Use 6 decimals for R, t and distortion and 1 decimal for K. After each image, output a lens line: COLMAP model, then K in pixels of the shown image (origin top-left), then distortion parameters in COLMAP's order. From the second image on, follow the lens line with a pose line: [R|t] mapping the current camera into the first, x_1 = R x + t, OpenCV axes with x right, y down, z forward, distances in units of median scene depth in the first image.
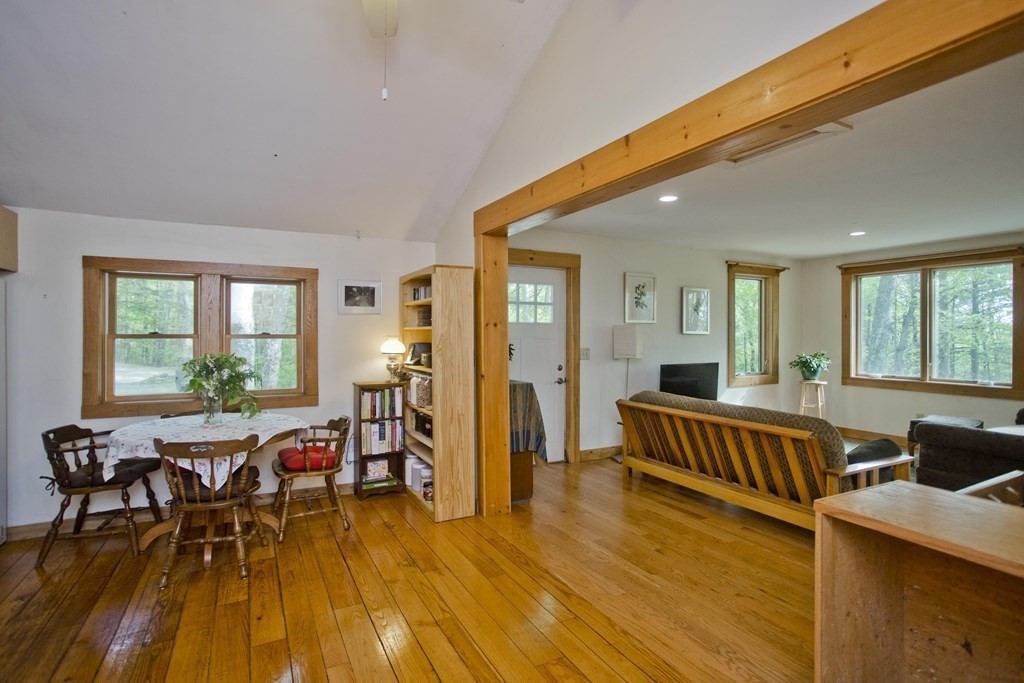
lens RADIAL K [[493.5, 0, 504.9], [0, 493.5, 331.8], [0, 0, 1]] dist [-0.030546, 0.014168]
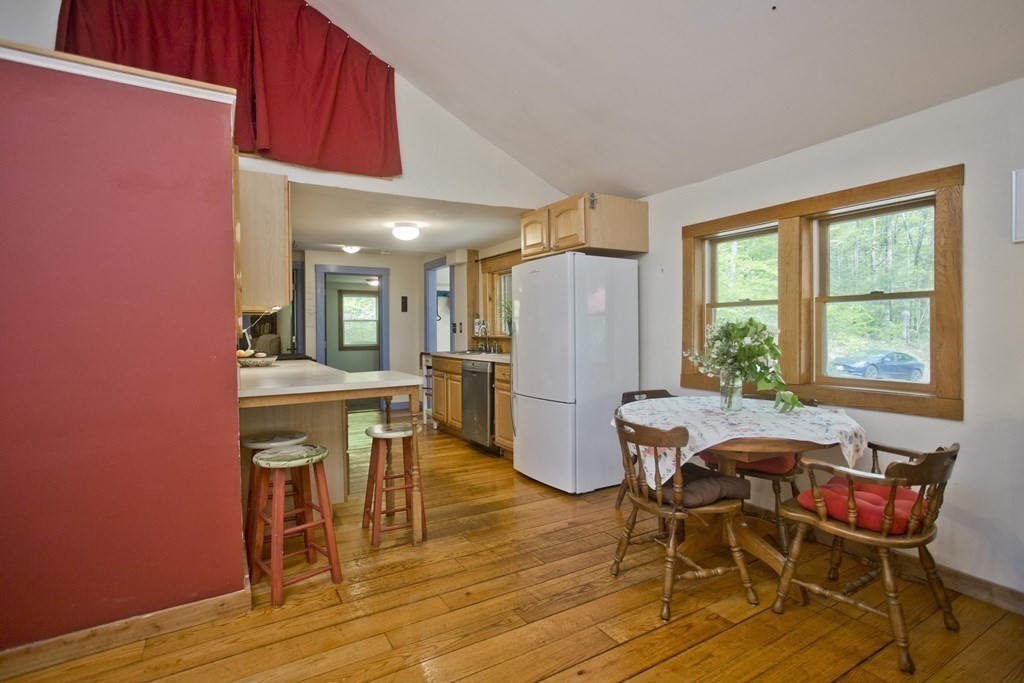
lens RADIAL K [[493.5, 0, 523.5], [0, 493.5, 332.6], [0, 0, 1]] dist [-0.030546, 0.014168]
pose [[0.063941, 0.002991, -0.997949, 0.105898], [0.013495, 0.999901, 0.003861, 0.042877], [0.997862, -0.013714, 0.063894, 0.449418]]
